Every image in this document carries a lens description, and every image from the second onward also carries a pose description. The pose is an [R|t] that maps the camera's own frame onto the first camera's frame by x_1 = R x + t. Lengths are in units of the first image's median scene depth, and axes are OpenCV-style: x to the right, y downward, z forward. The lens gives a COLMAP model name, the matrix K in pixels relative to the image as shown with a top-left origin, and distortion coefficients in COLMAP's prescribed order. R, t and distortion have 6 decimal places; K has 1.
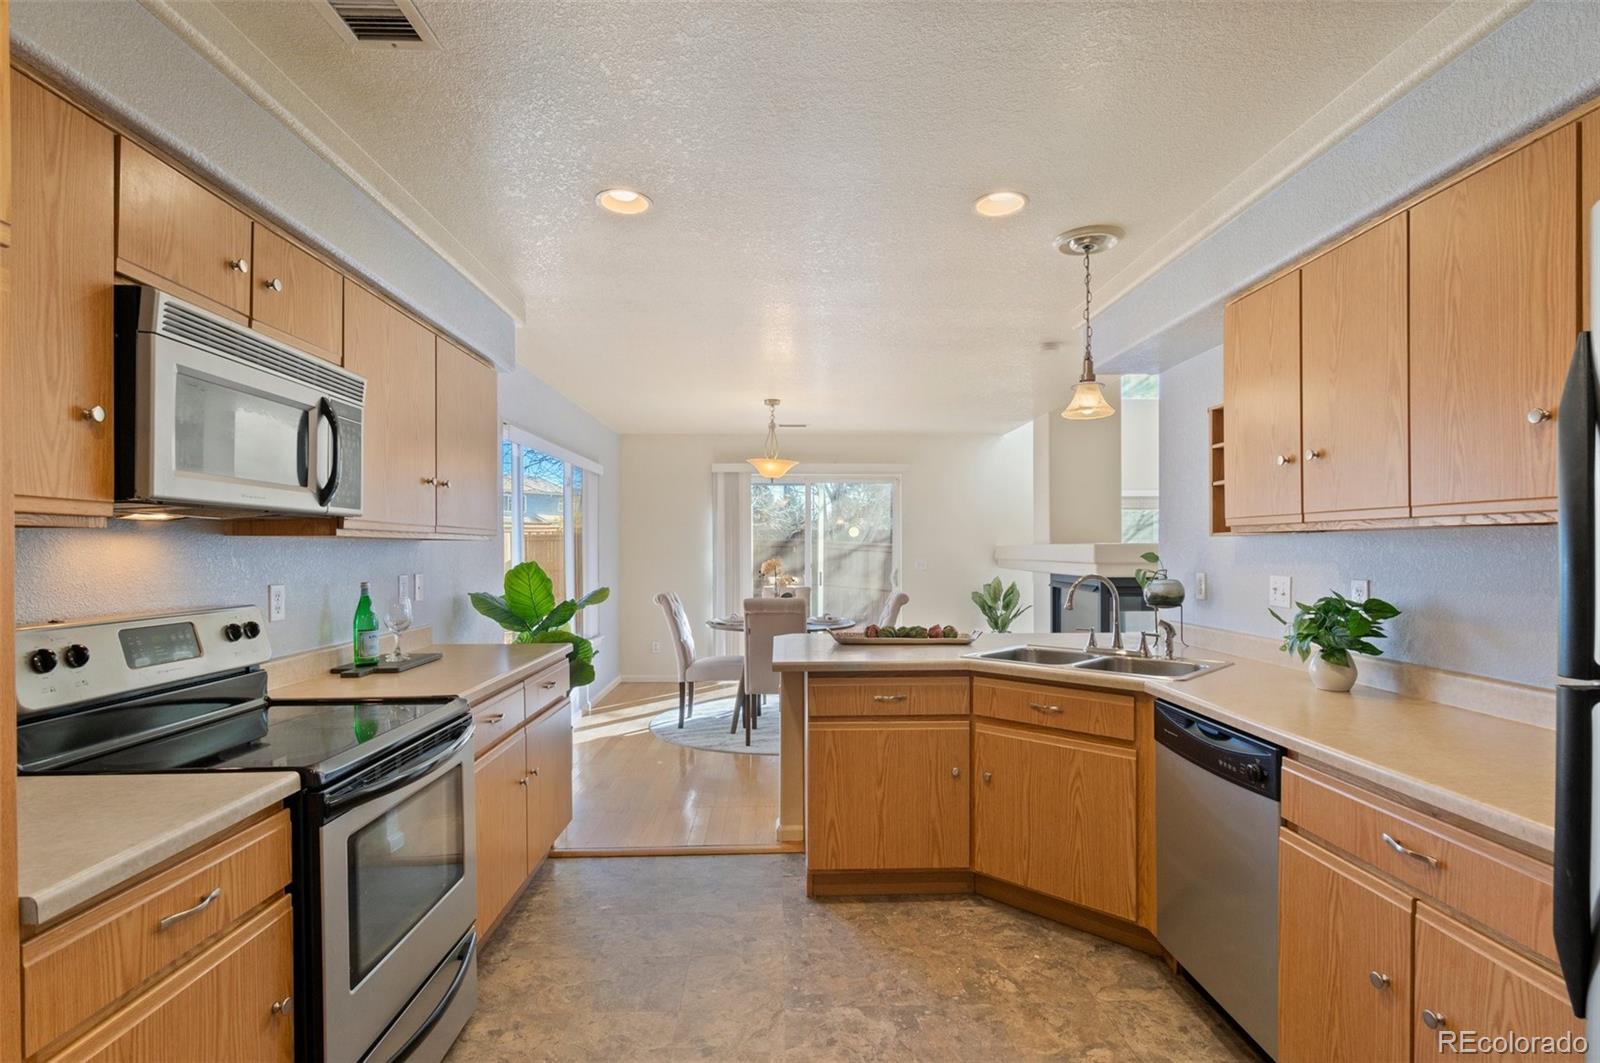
lens RADIAL K [[783.8, 0, 801.1], [0, 783.8, 546.2], [0, 0, 1]] dist [0.001303, -0.000547]
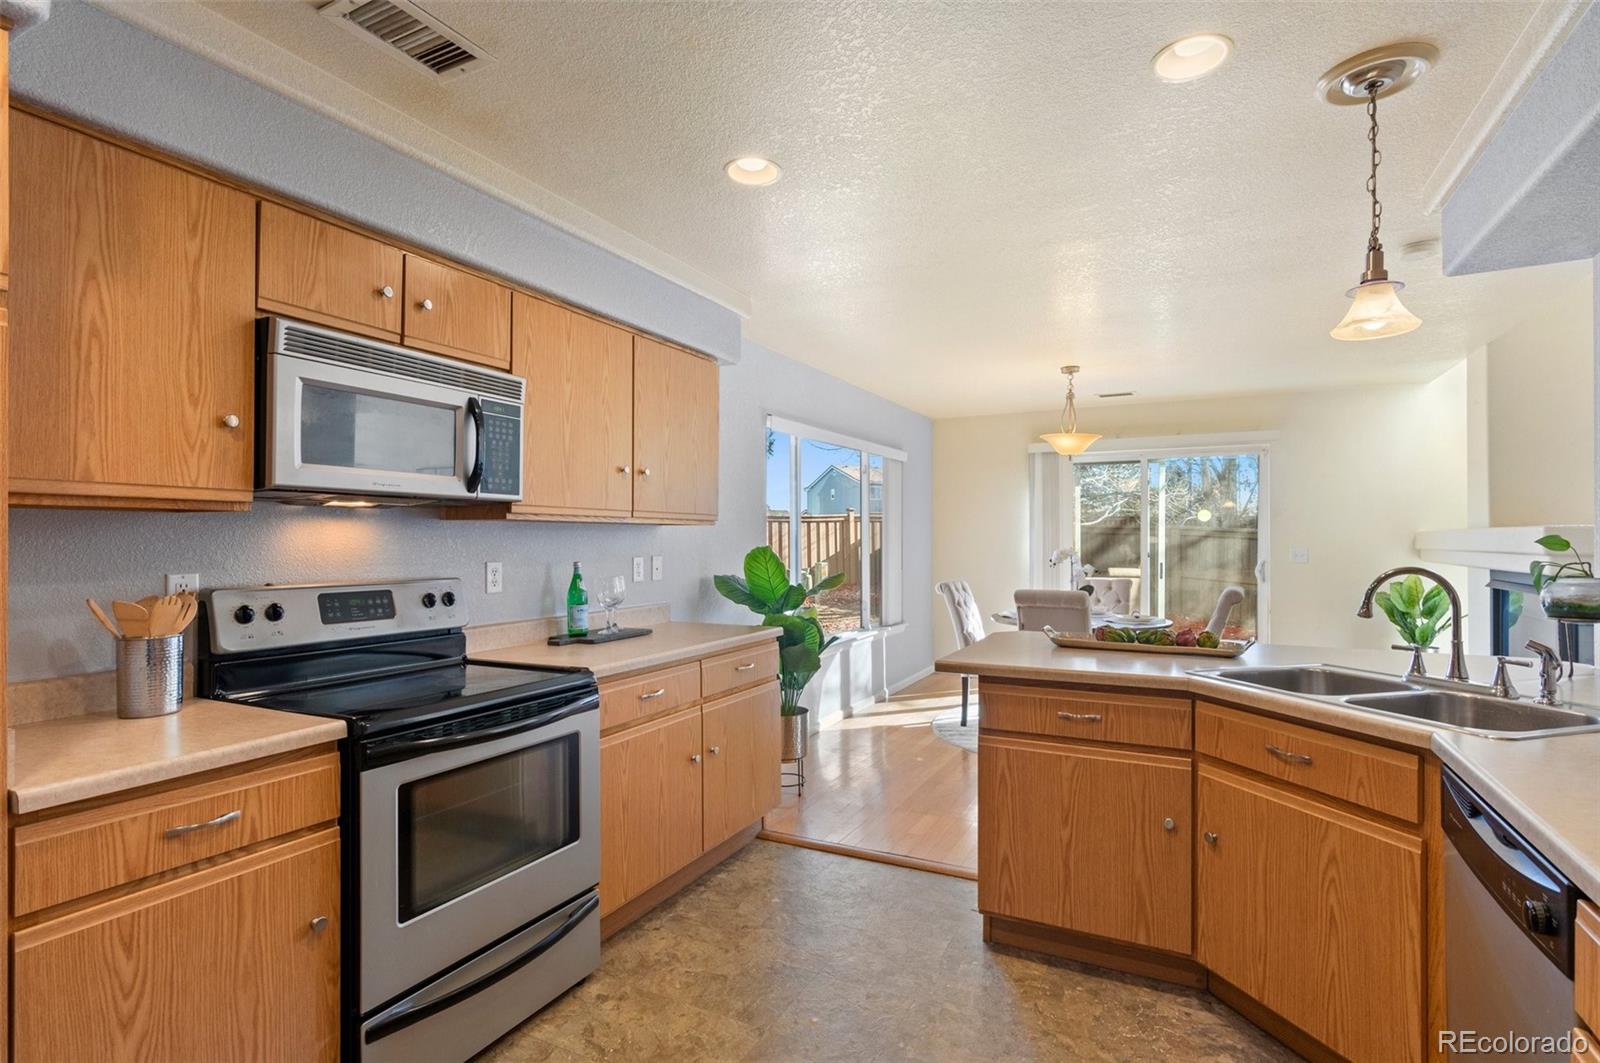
lens RADIAL K [[781.2, 0, 800.0], [0, 781.2, 531.5], [0, 0, 1]] dist [0.000544, -0.000474]
pose [[0.874569, -0.004704, -0.484878, 0.283510], [0.001503, 0.999974, -0.006991, 0.011152], [0.484898, 0.005385, 0.874554, 0.184776]]
